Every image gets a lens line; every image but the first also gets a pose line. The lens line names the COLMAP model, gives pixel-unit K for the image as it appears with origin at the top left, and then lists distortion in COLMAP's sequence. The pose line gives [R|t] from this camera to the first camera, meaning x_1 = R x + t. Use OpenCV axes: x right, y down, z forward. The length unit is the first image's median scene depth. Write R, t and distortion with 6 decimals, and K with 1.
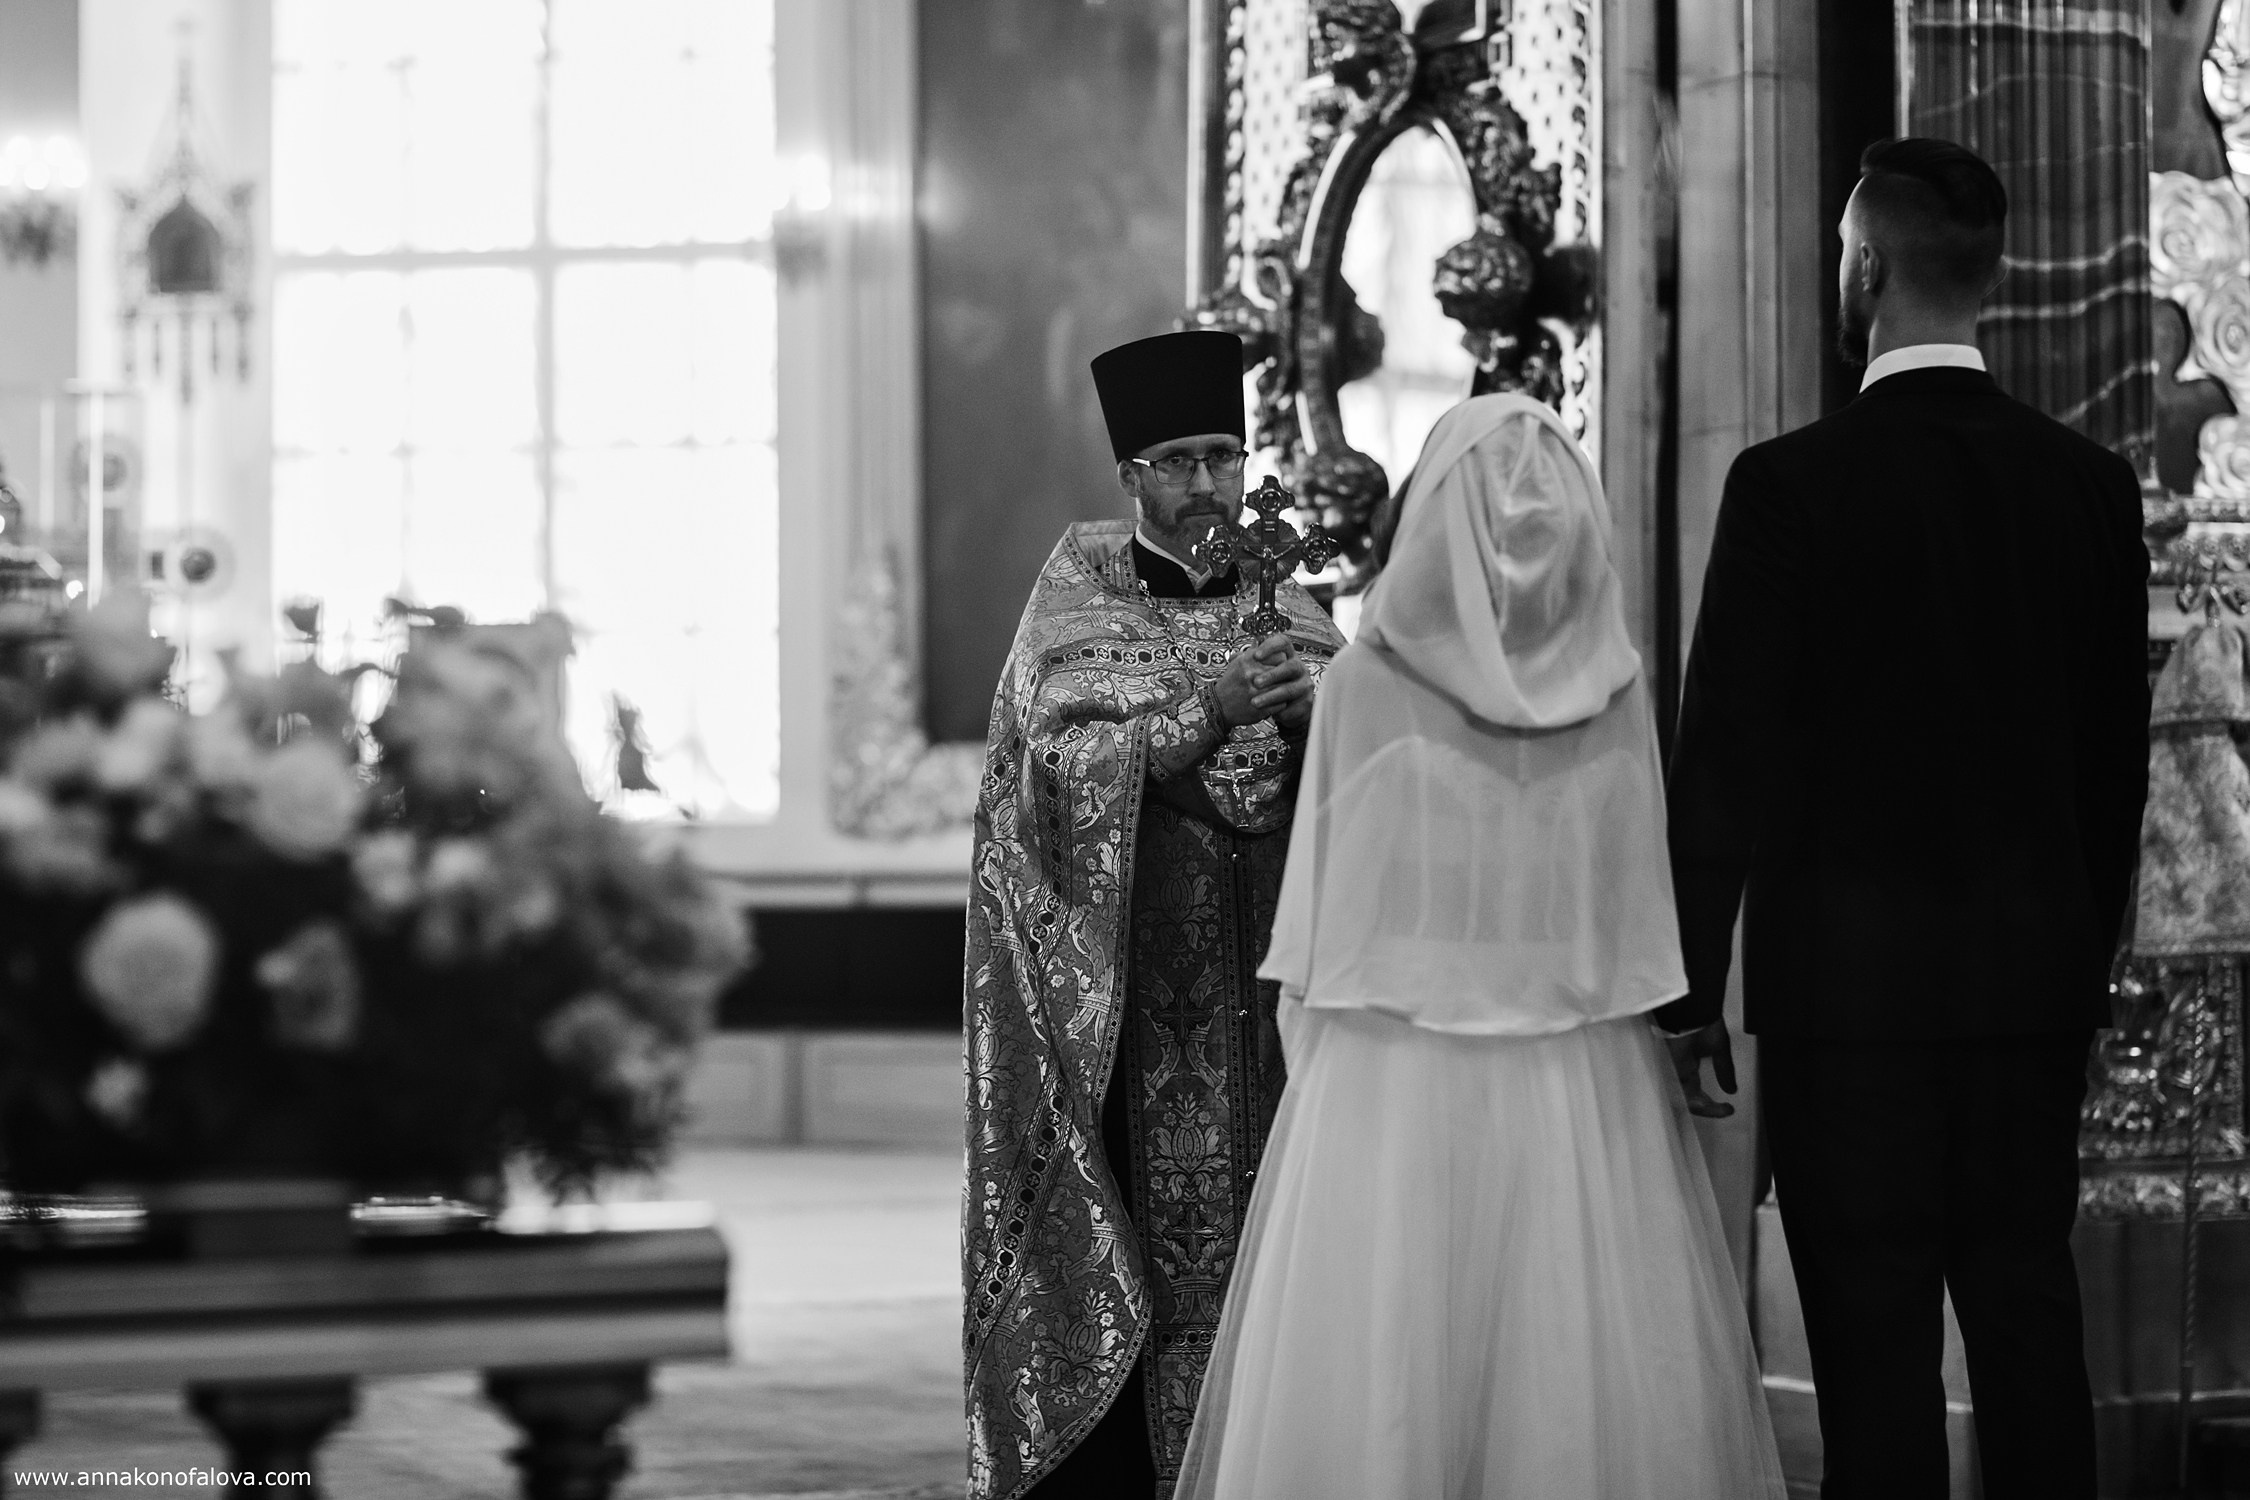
lens RADIAL K [[5516.7, 0, 1110.5], [0, 5516.7, 752.1], [0, 0, 1]] dist [-0.095504, 0.000000]
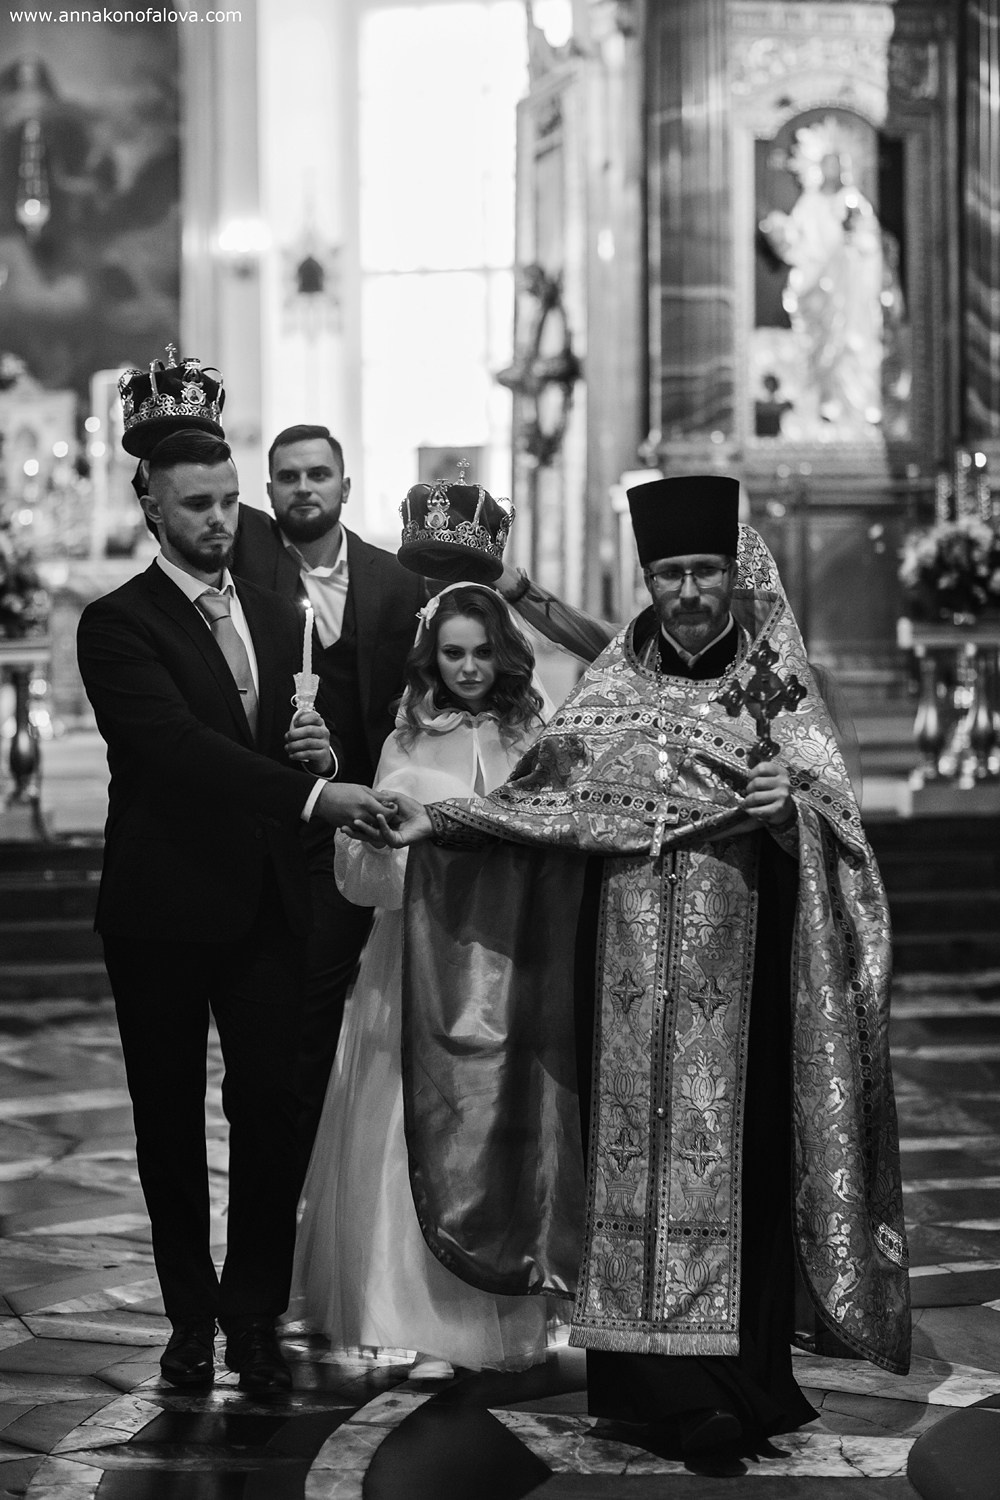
lens RADIAL K [[3962.5, 0, 499.1], [0, 3962.5, 753.4], [0, 0, 1]] dist [-0.168364, 0.000000]
pose [[0.979458, 0.004654, -0.201596, 0.470505], [0.010344, 0.997258, 0.073283, -0.034450], [0.201384, -0.073863, 0.976723, -1.114042]]
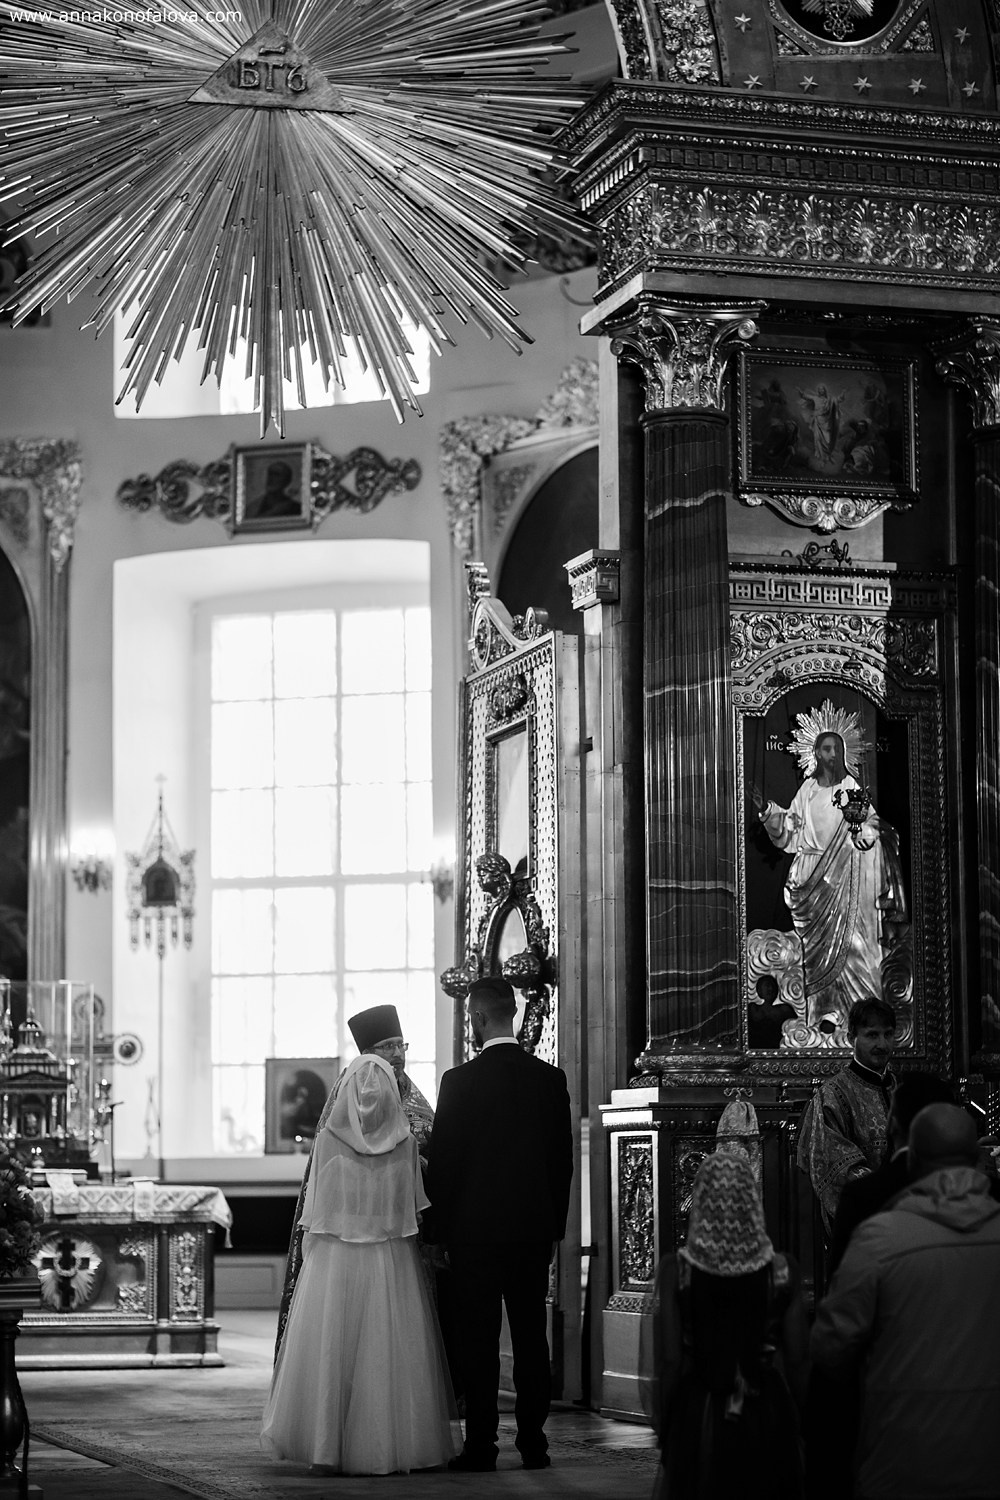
lens RADIAL K [[3677.8, 0, 510.5], [0, 3677.8, 754.4], [0, 0, 1]] dist [-0.095504, 0.000000]
pose [[0.992750, -0.019556, -0.118599, 0.276845], [0.009103, 0.996075, -0.088045, -0.031893], [0.119855, 0.086327, 0.989031, -0.798097]]
